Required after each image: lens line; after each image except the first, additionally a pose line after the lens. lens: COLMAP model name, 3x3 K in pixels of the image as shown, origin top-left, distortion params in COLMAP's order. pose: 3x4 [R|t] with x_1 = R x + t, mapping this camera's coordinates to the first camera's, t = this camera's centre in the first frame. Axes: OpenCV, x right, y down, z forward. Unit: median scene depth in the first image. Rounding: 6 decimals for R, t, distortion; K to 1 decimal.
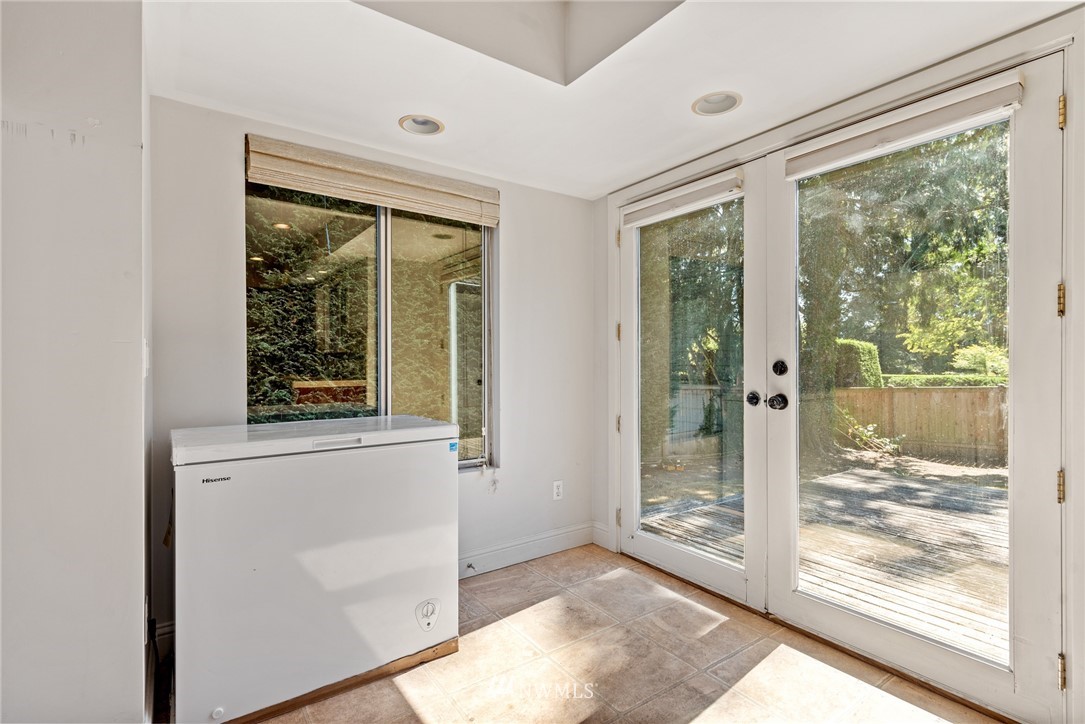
lens RADIAL K [[507.9, 0, 540.9], [0, 507.9, 366.2], [0, 0, 1]] dist [0.003196, 0.000109]
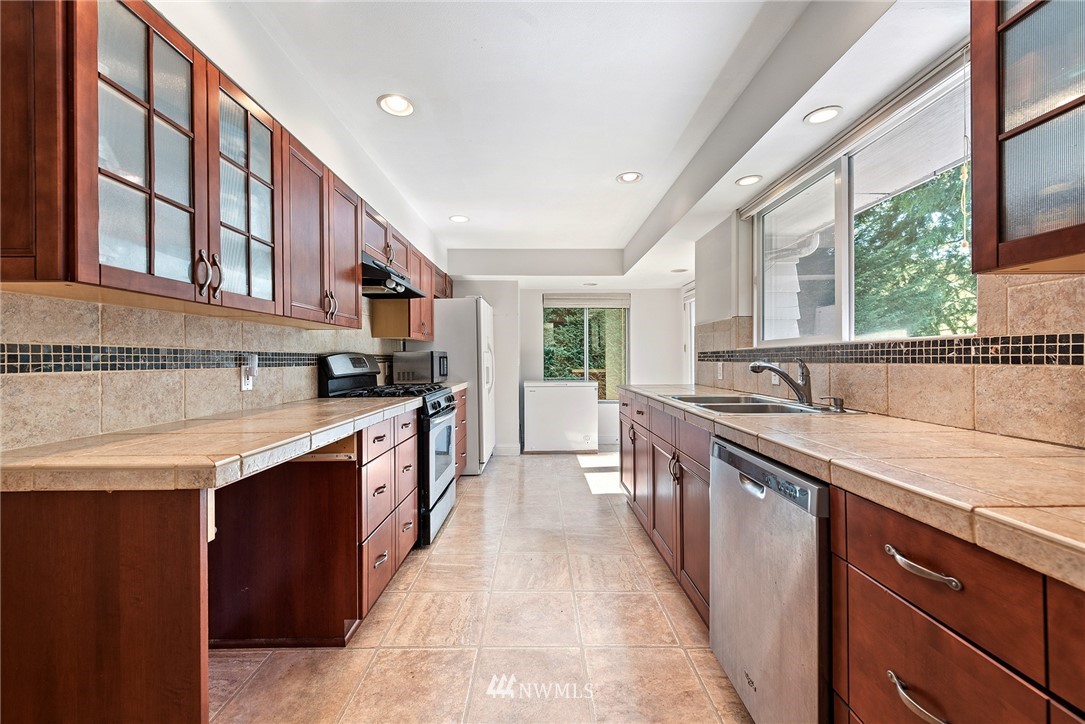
lens RADIAL K [[428.6, 0, 532.1], [0, 428.6, 357.0], [0, 0, 1]] dist [0.005924, -0.001417]
pose [[0.804325, -0.005414, -0.594164, 0.381532], [0.000967, 0.999969, -0.007802, -0.007514], [0.594188, 0.005700, 0.804306, -0.481259]]
